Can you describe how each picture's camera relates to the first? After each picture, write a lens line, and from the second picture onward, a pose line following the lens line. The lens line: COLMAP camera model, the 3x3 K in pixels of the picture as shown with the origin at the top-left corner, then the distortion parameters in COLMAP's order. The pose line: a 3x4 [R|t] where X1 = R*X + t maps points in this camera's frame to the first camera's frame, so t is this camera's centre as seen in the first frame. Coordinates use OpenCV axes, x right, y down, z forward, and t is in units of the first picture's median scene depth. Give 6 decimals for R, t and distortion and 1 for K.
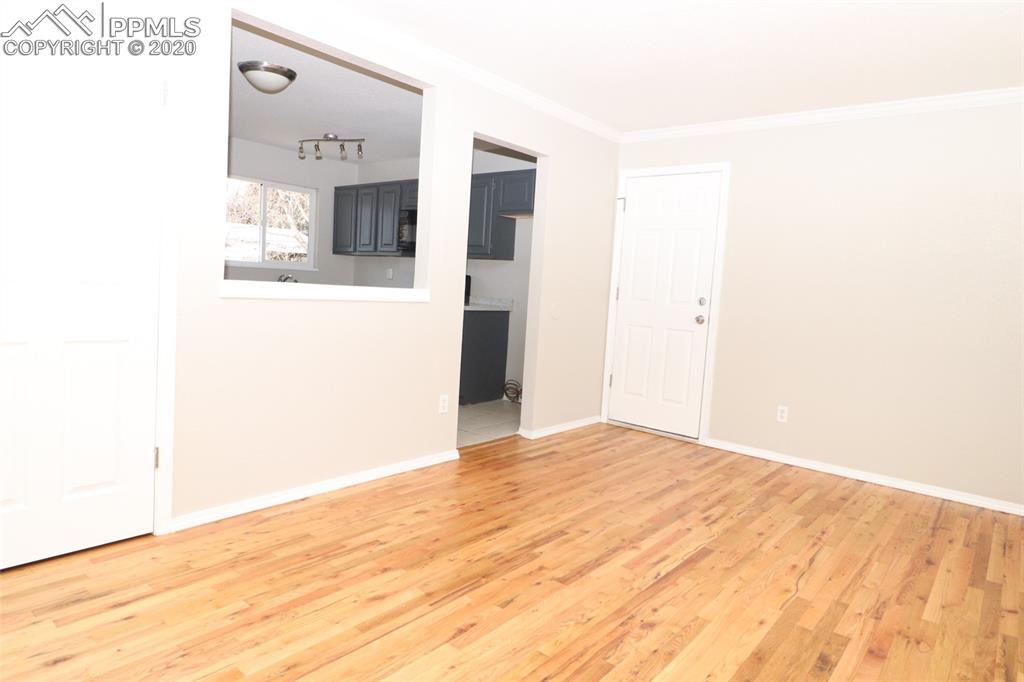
lens RADIAL K [[624.9, 0, 512.0], [0, 624.9, 341.0], [0, 0, 1]] dist [-0.002645, -0.000756]
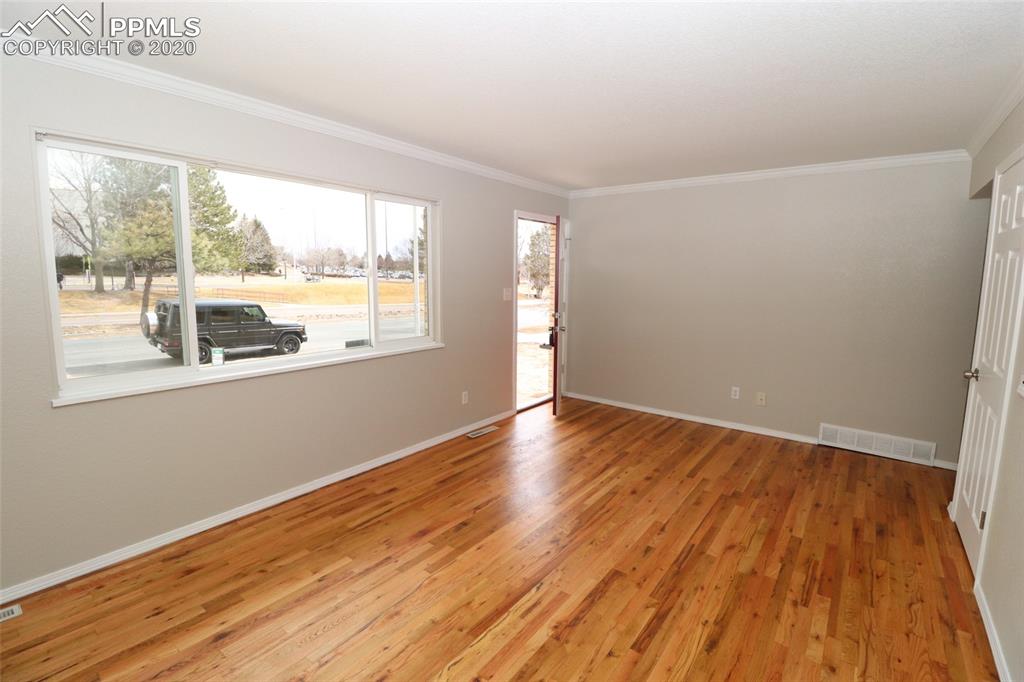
lens RADIAL K [[468.0, 0, 512.0], [0, 468.0, 341.0], [0, 0, 1]] dist [-0.000522, -0.000247]
pose [[-0.996670, -0.068661, -0.043989, 0.344819], [-0.076947, 0.970468, 0.228627, -0.256213], [0.026992, 0.231250, -0.972520, 1.697298]]
